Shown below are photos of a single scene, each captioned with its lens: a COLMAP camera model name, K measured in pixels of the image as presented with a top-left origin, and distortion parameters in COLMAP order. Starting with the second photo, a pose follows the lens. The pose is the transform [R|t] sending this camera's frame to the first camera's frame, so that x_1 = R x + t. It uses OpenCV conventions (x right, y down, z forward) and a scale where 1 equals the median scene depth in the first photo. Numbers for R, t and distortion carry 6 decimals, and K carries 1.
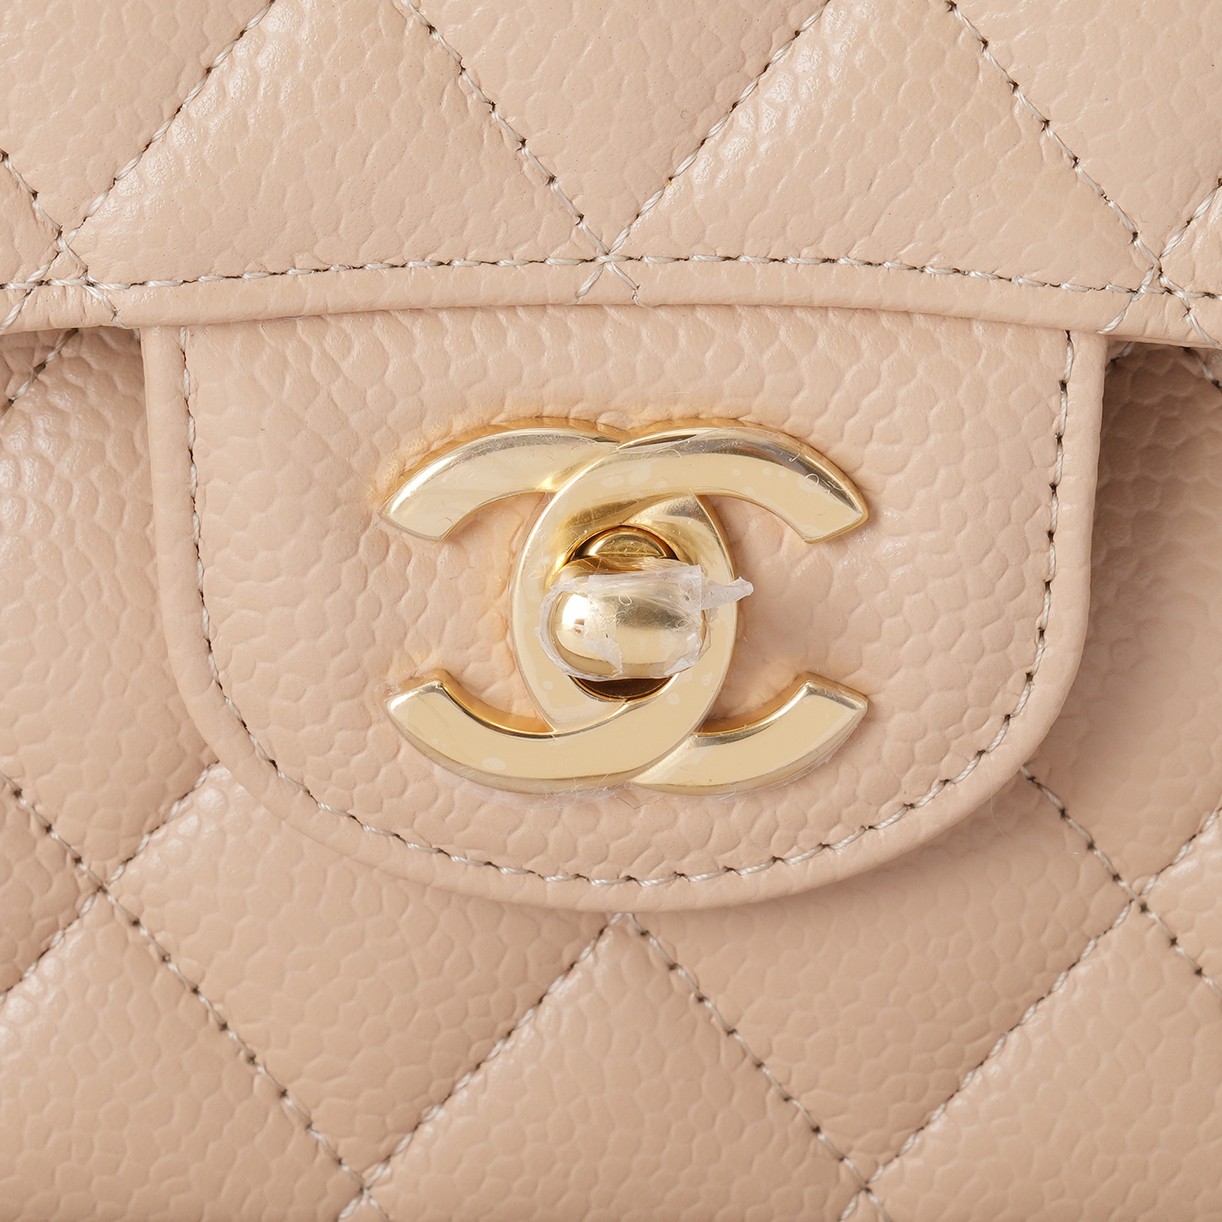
lens RADIAL K [[8452.5, 0, 611.0], [0, 8452.5, 611.0], [0, 0, 1]] dist [0.266633, 25.861948]
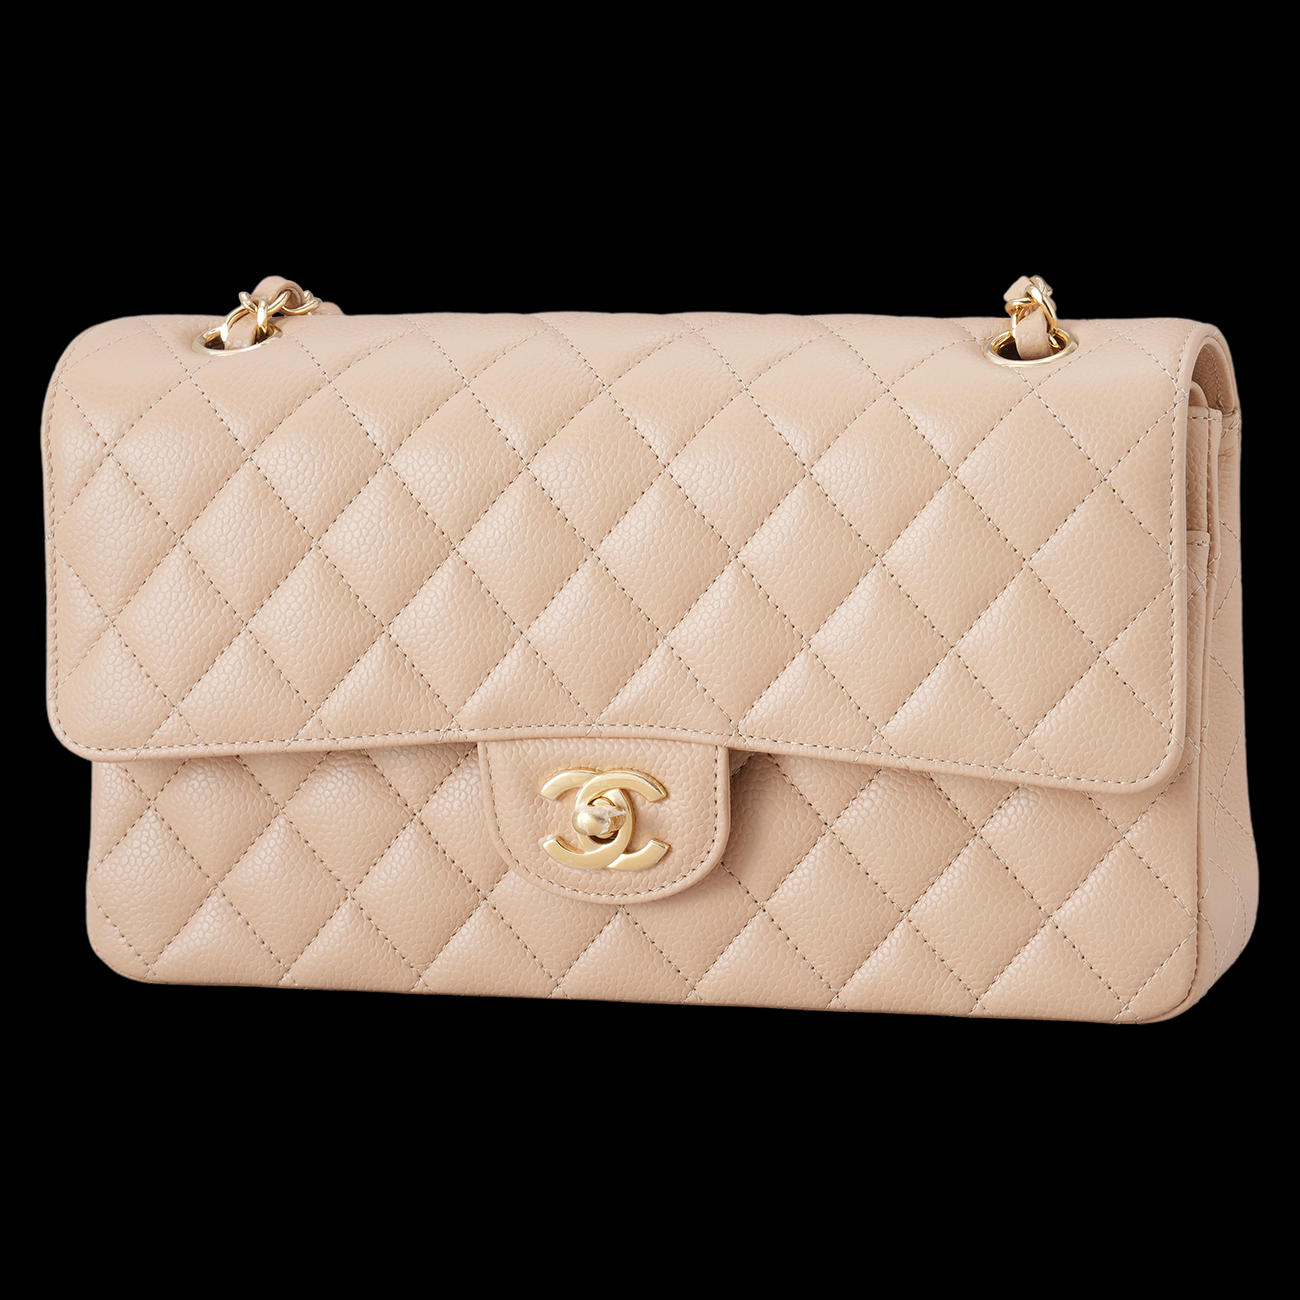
lens RADIAL K [[5330.7, 0, 650.0], [0, 5330.7, 650.0], [0, 0, 1]] dist [0.179042, 3.846133]
pose [[0.960580, 0.004385, -0.277969, 0.673654], [-0.032413, 0.994823, -0.096316, 0.150975], [0.276108, 0.101529, 0.955749, -1.248249]]
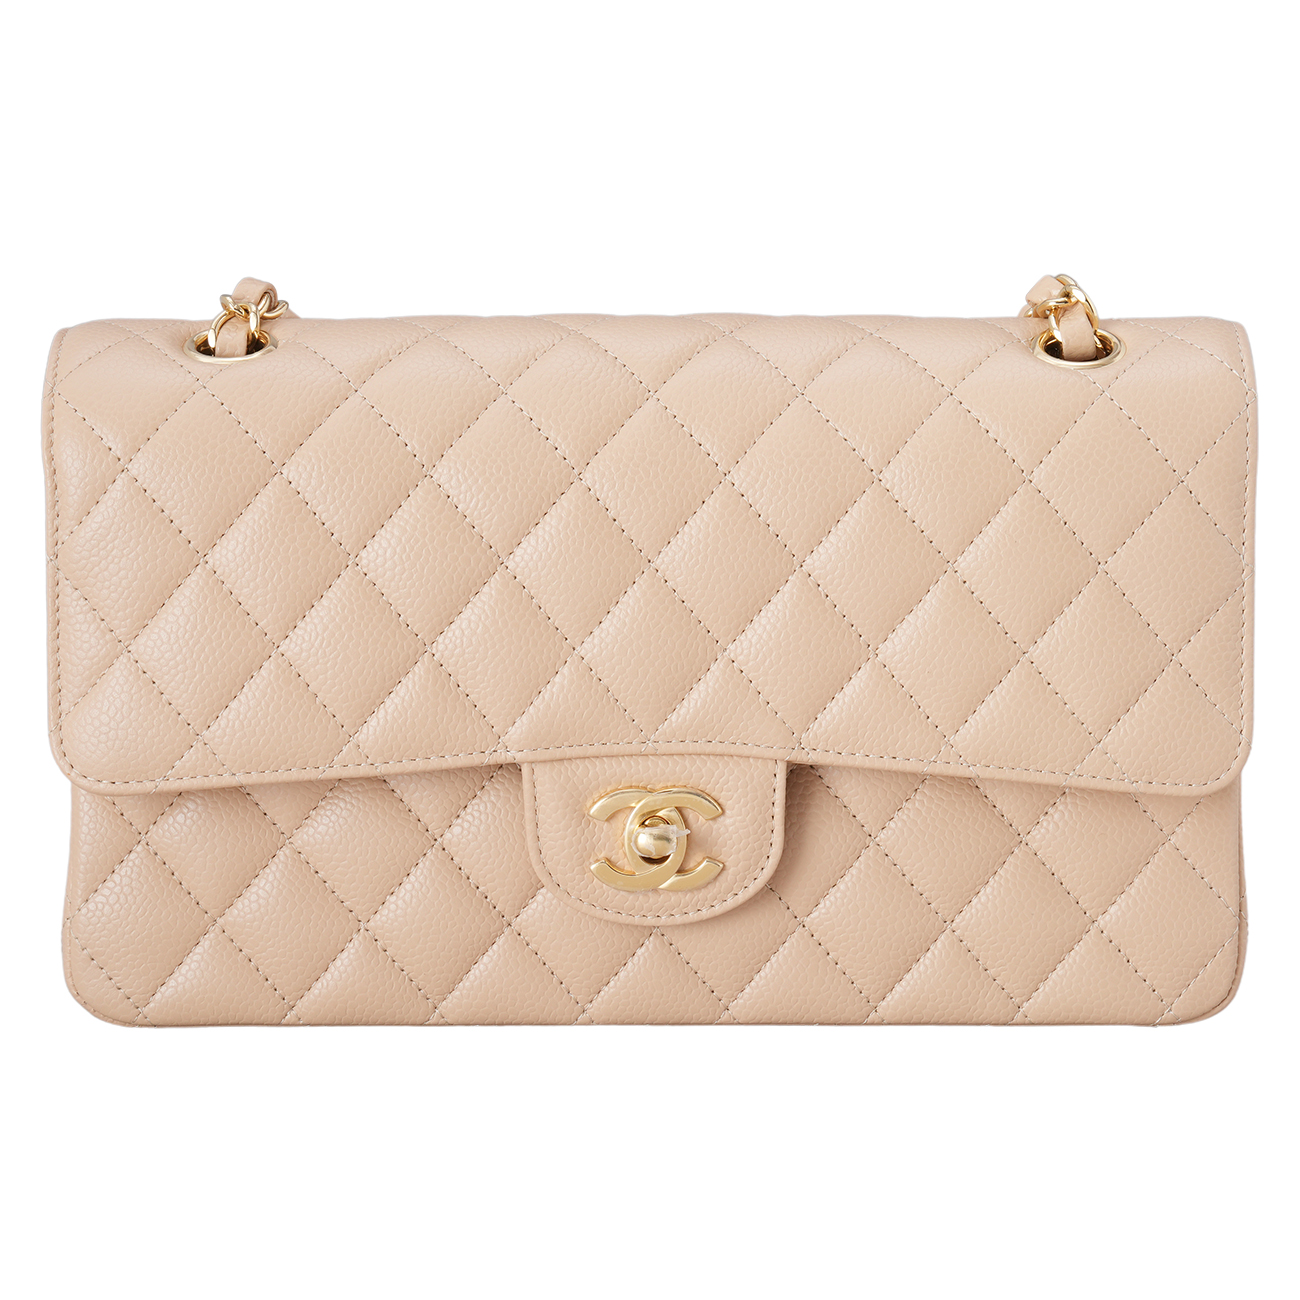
lens RADIAL K [[5330.7, 0, 650.0], [0, 5330.7, 650.0], [0, 0, 1]] dist [0.179042, 3.846133]
pose [[0.999834, -0.018113, 0.001773, -0.003306], [0.018199, 0.995814, -0.089575, 0.123160], [-0.000143, 0.089592, 0.995979, -1.276616]]
